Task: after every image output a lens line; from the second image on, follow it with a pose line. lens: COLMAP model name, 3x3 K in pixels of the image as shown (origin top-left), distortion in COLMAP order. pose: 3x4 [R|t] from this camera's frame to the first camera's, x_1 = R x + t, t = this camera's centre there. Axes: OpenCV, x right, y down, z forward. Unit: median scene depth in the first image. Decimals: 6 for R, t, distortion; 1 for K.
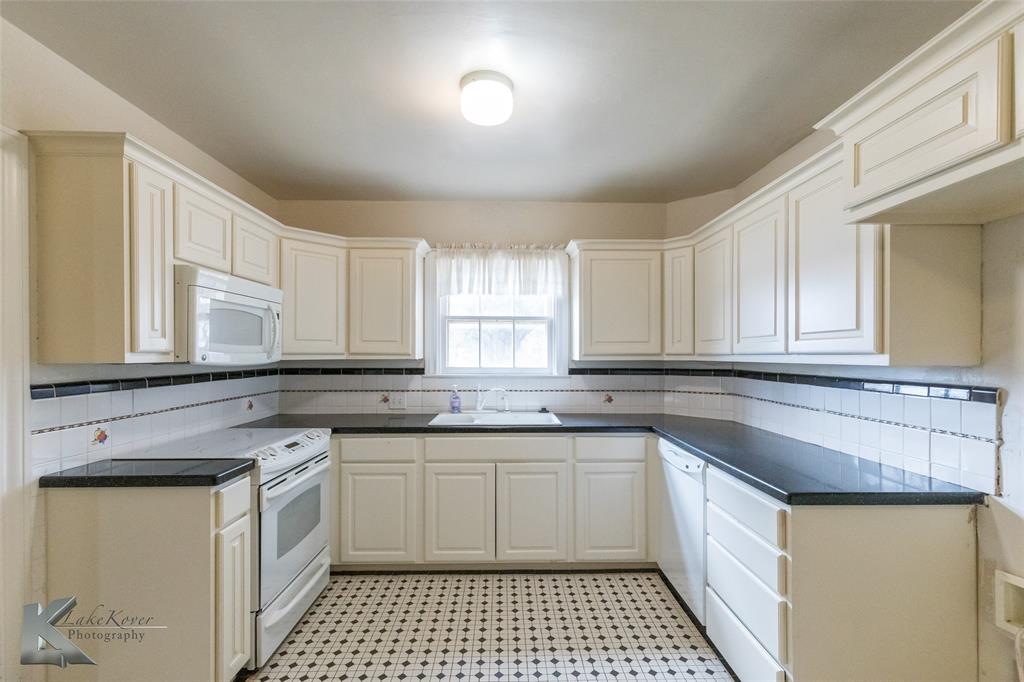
lens RADIAL K [[460.4, 0, 513.5], [0, 460.4, 354.5], [0, 0, 1]] dist [0.003348, 0.000202]
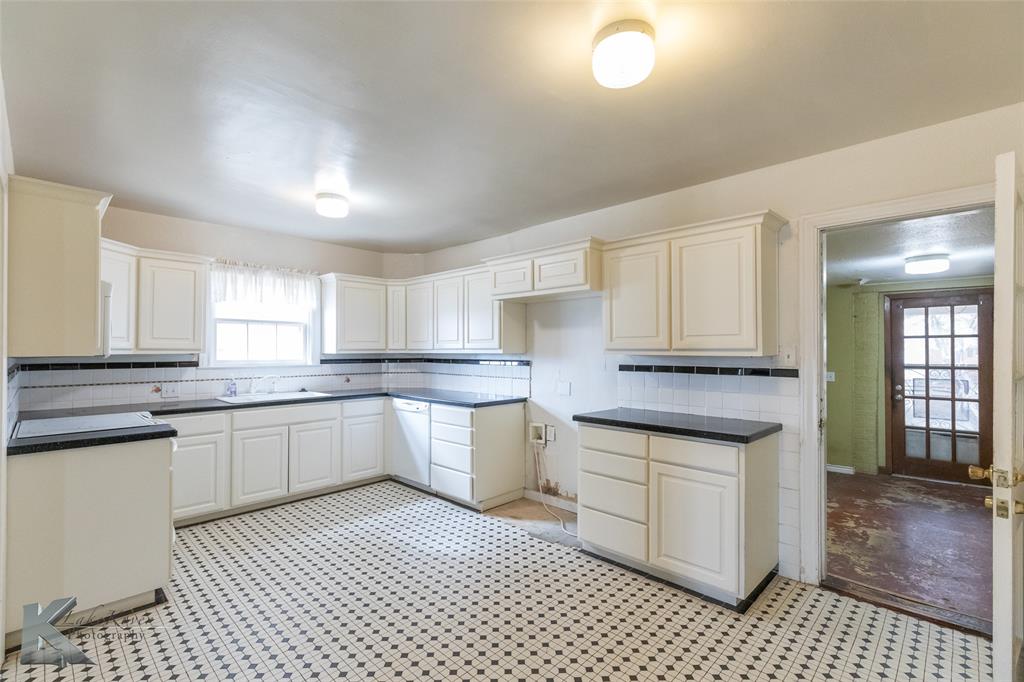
lens RADIAL K [[463.3, 0, 506.1], [0, 463.3, 345.4], [0, 0, 1]] dist [-0.001625, -0.000186]
pose [[0.717465, 0.004847, 0.696577, -0.510054], [0.001594, 0.999962, -0.008600, -0.000217], [-0.696592, 0.007280, 0.717430, -0.461757]]
